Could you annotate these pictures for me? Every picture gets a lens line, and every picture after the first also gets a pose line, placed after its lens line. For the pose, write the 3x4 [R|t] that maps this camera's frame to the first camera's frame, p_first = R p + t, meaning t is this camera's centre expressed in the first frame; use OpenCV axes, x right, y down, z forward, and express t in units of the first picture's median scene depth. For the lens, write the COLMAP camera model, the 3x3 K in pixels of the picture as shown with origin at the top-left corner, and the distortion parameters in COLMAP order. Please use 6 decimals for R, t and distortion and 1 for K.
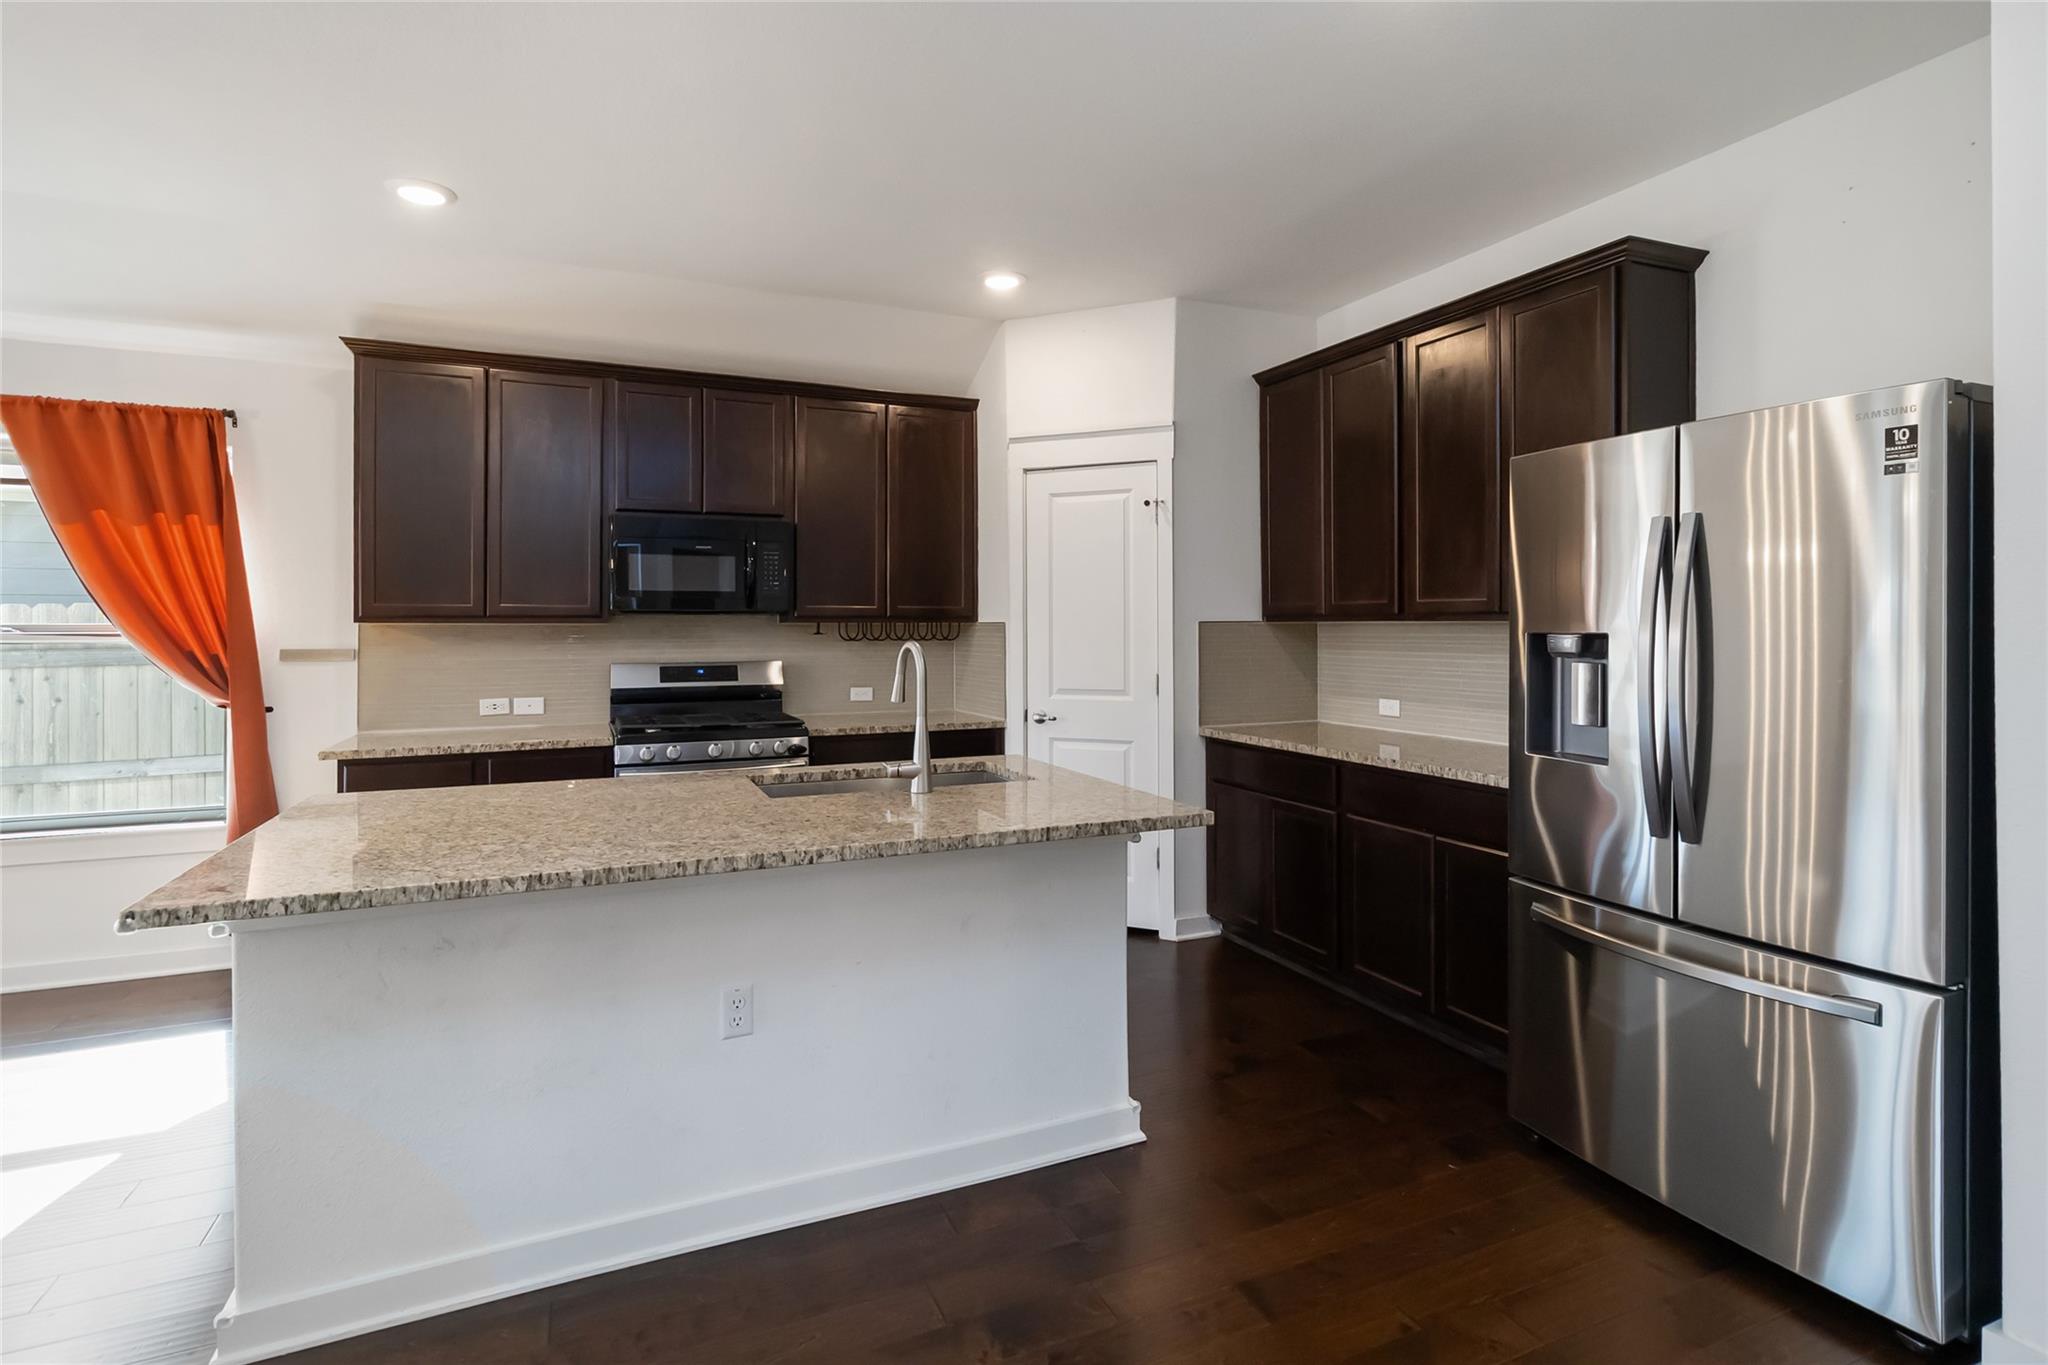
lens RADIAL K [[969.7, 0, 1015.8], [0, 969.7, 641.2], [0, 0, 1]] dist [-0.000193, 0.000025]
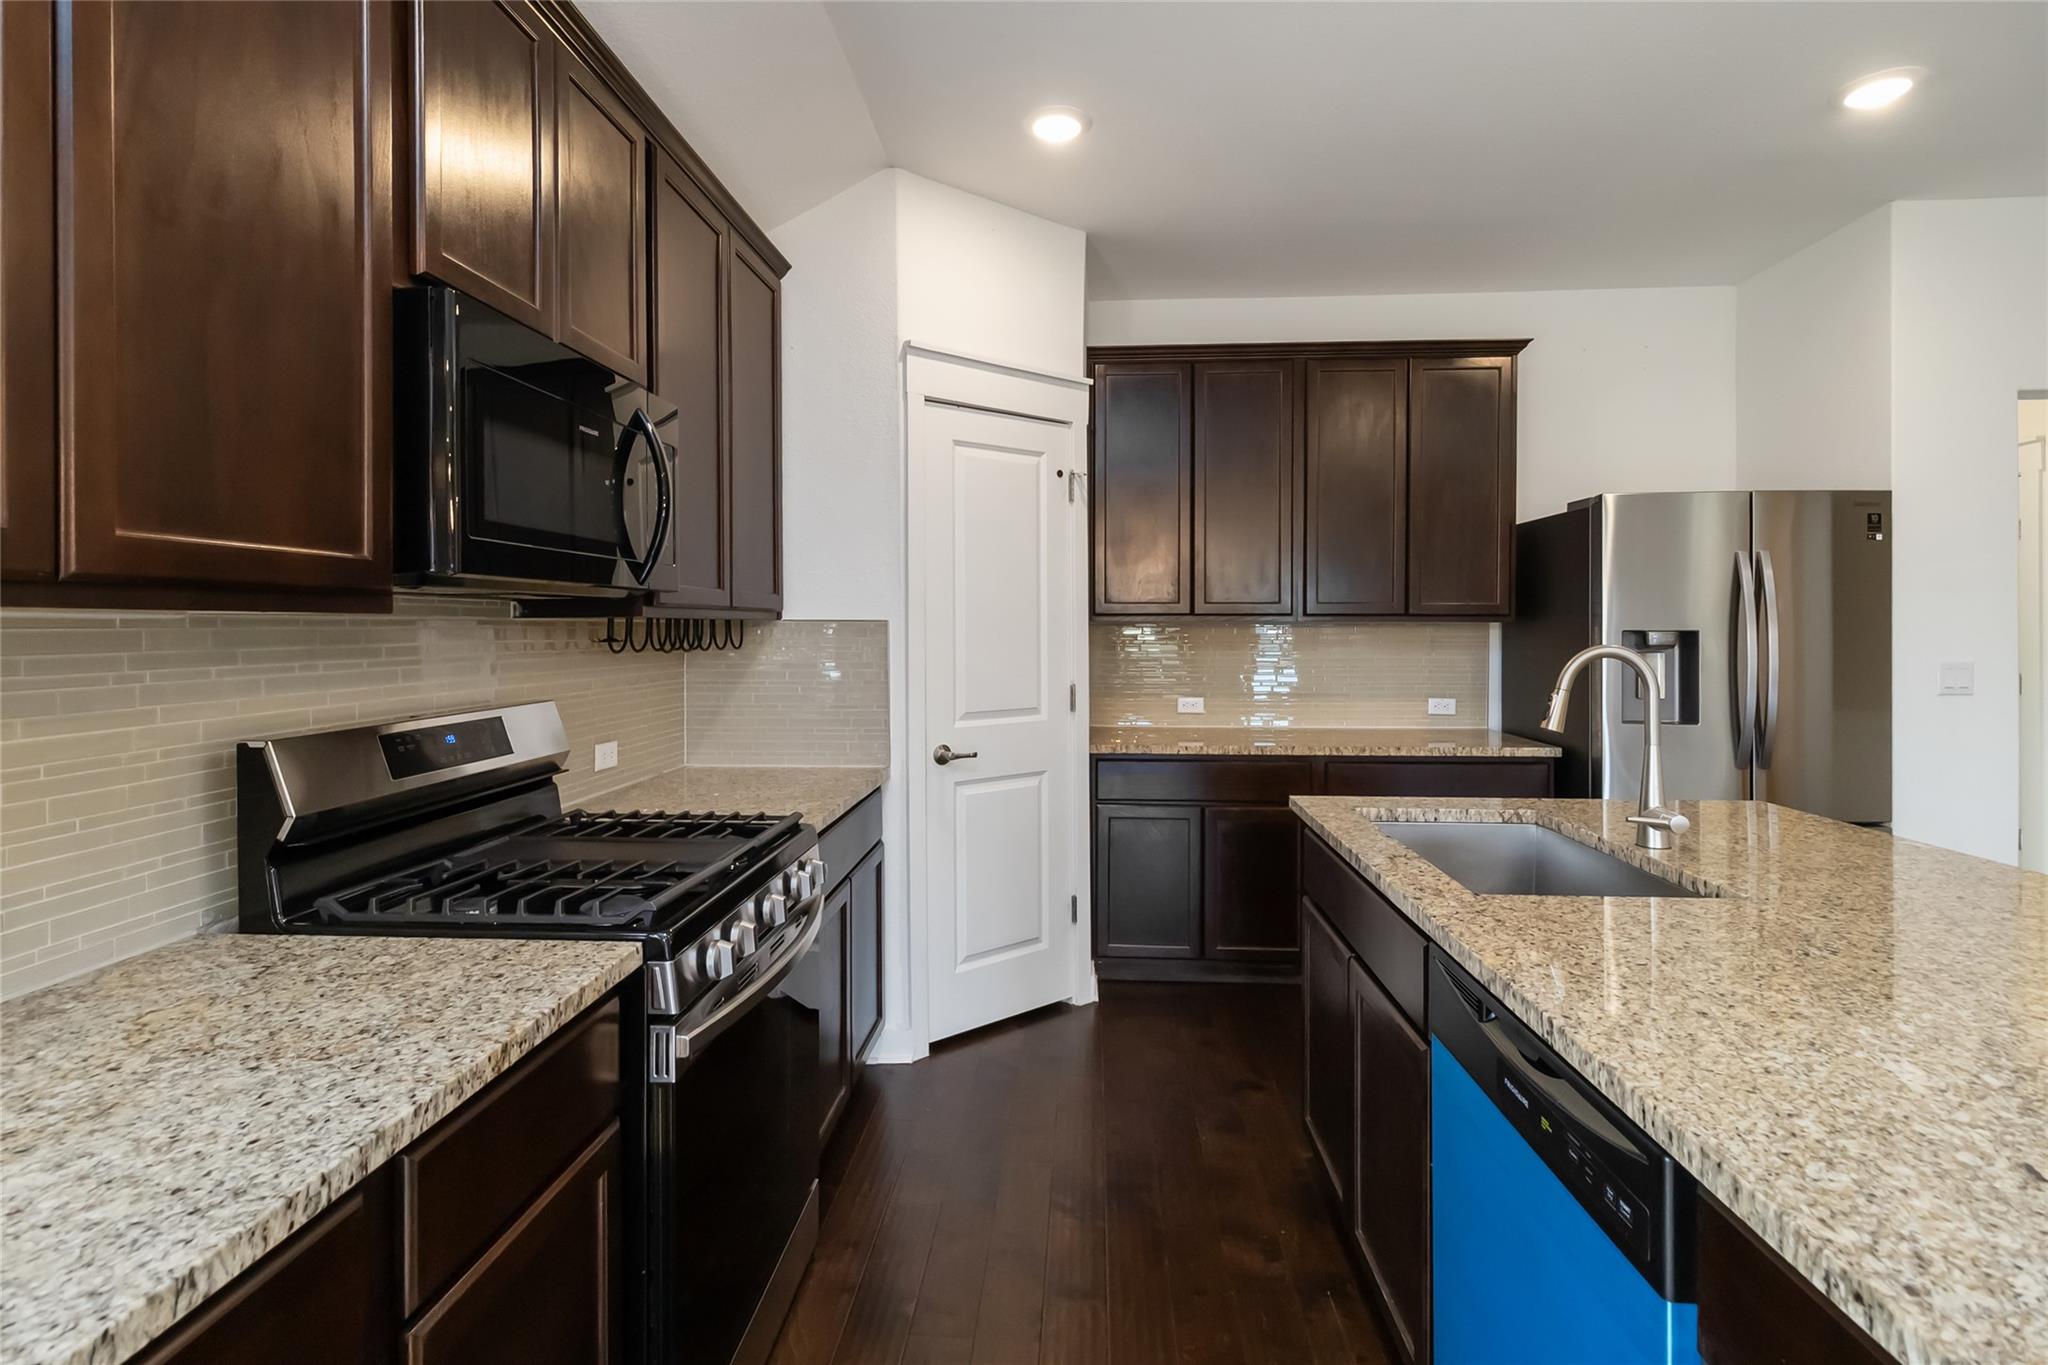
lens RADIAL K [[990.8, 0, 1026.1], [0, 990.8, 632.2], [0, 0, 1]] dist [0.026536, -0.000070]
pose [[0.451480, -0.005505, 0.892264, -0.652449], [0.009651, 0.999953, 0.001286, -0.012281], [-0.892229, 0.008030, 0.451512, 0.690834]]
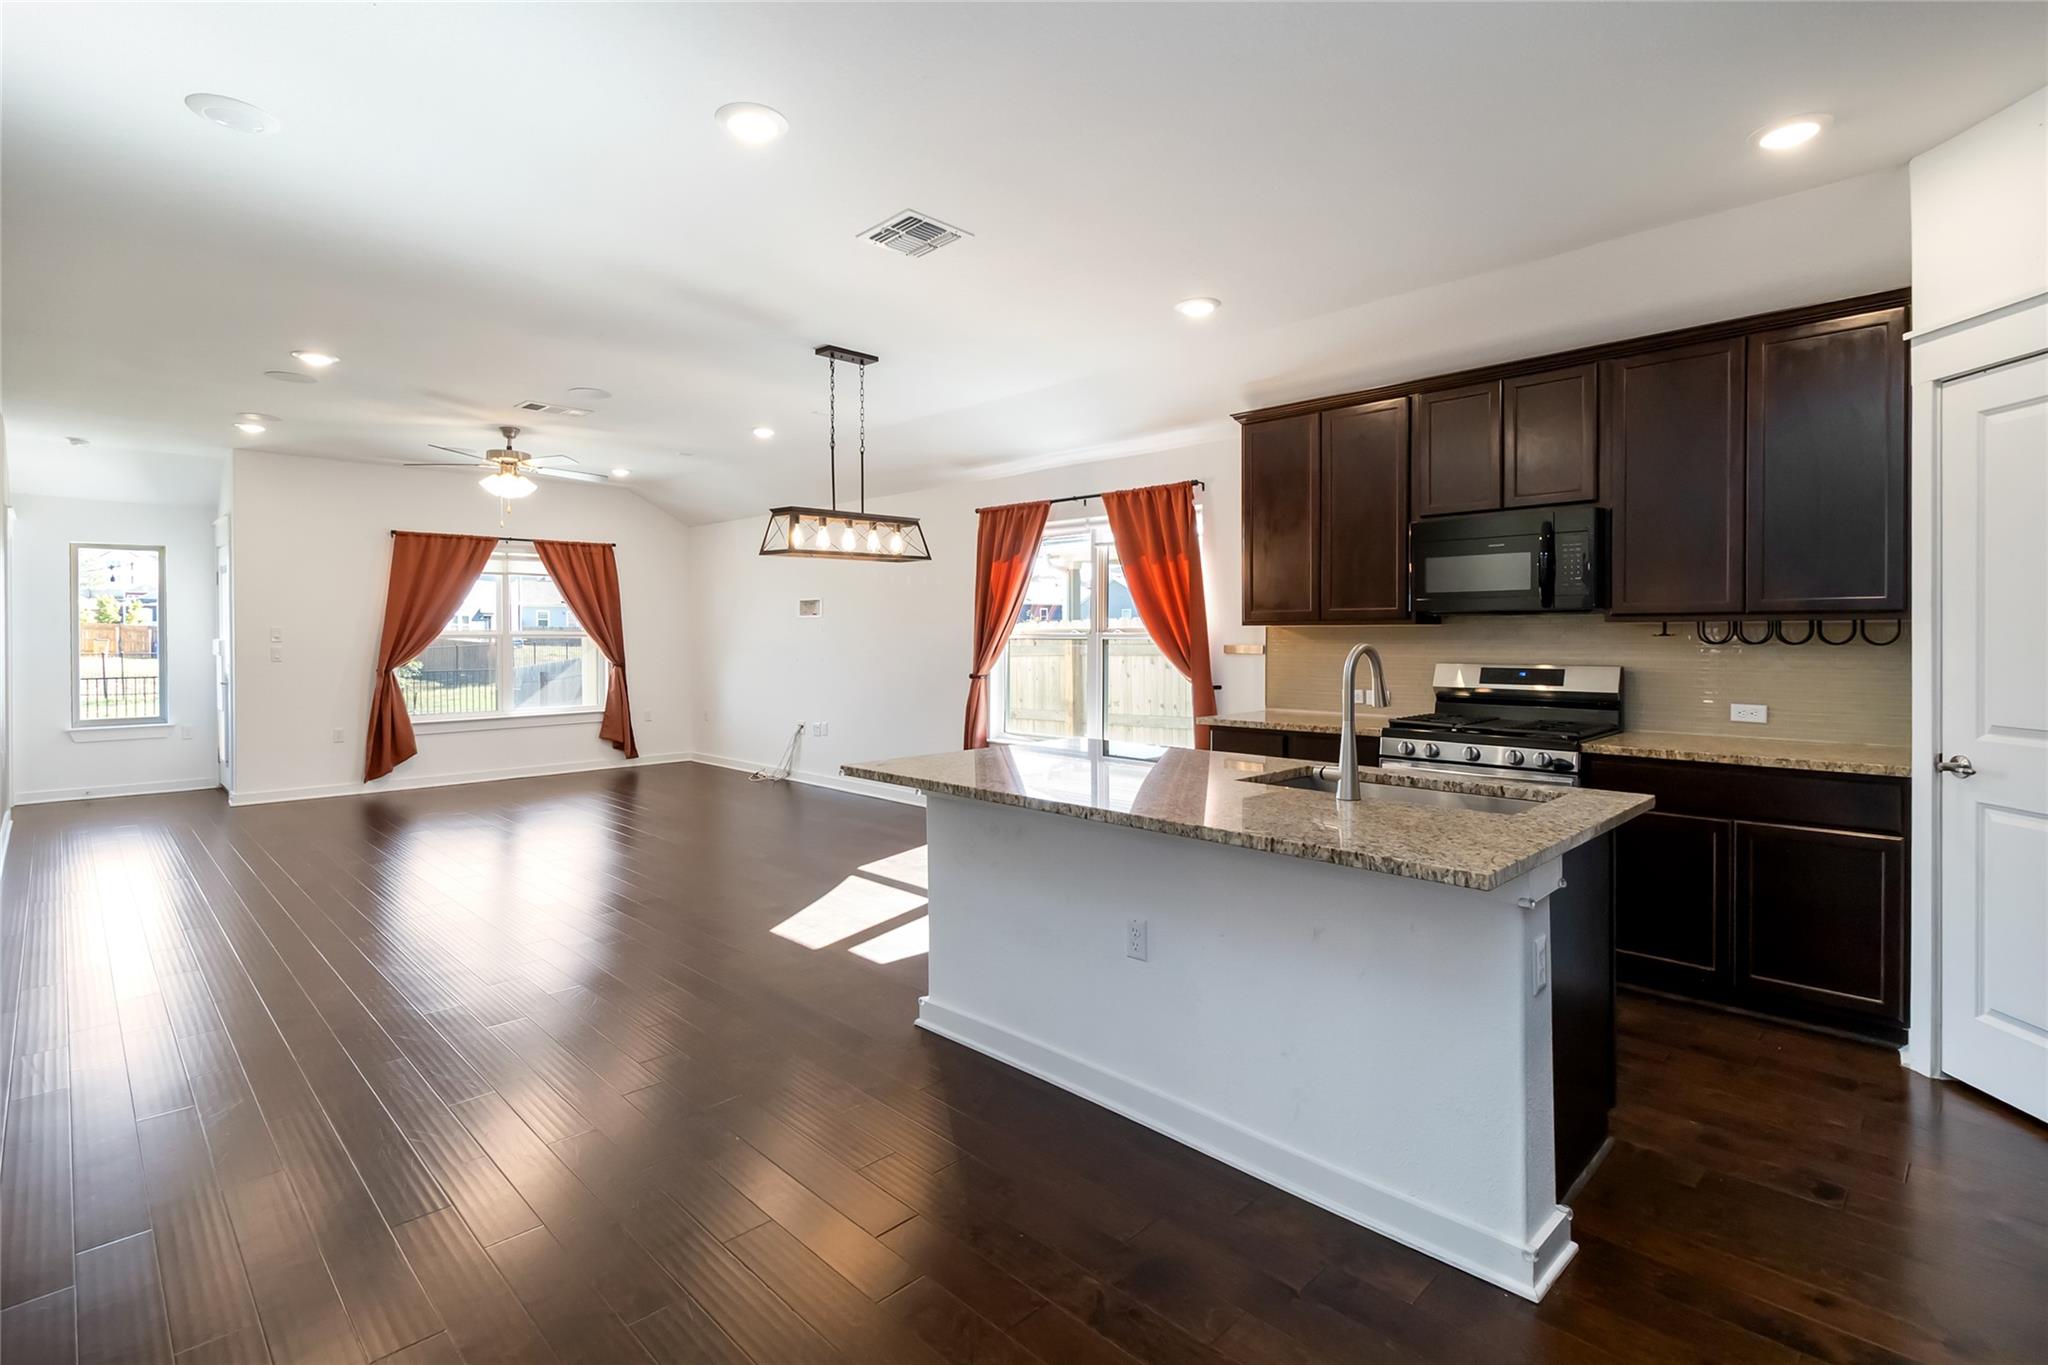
lens RADIAL K [[990.8, 0, 1026.1], [0, 990.8, 632.2], [0, 0, 1]] dist [0.026536, -0.000070]
pose [[0.367813, 0.001663, -0.929898, 0.459047], [-0.006225, 0.999980, -0.000674, -0.006932], [0.929879, 0.006036, 0.367816, 0.209818]]
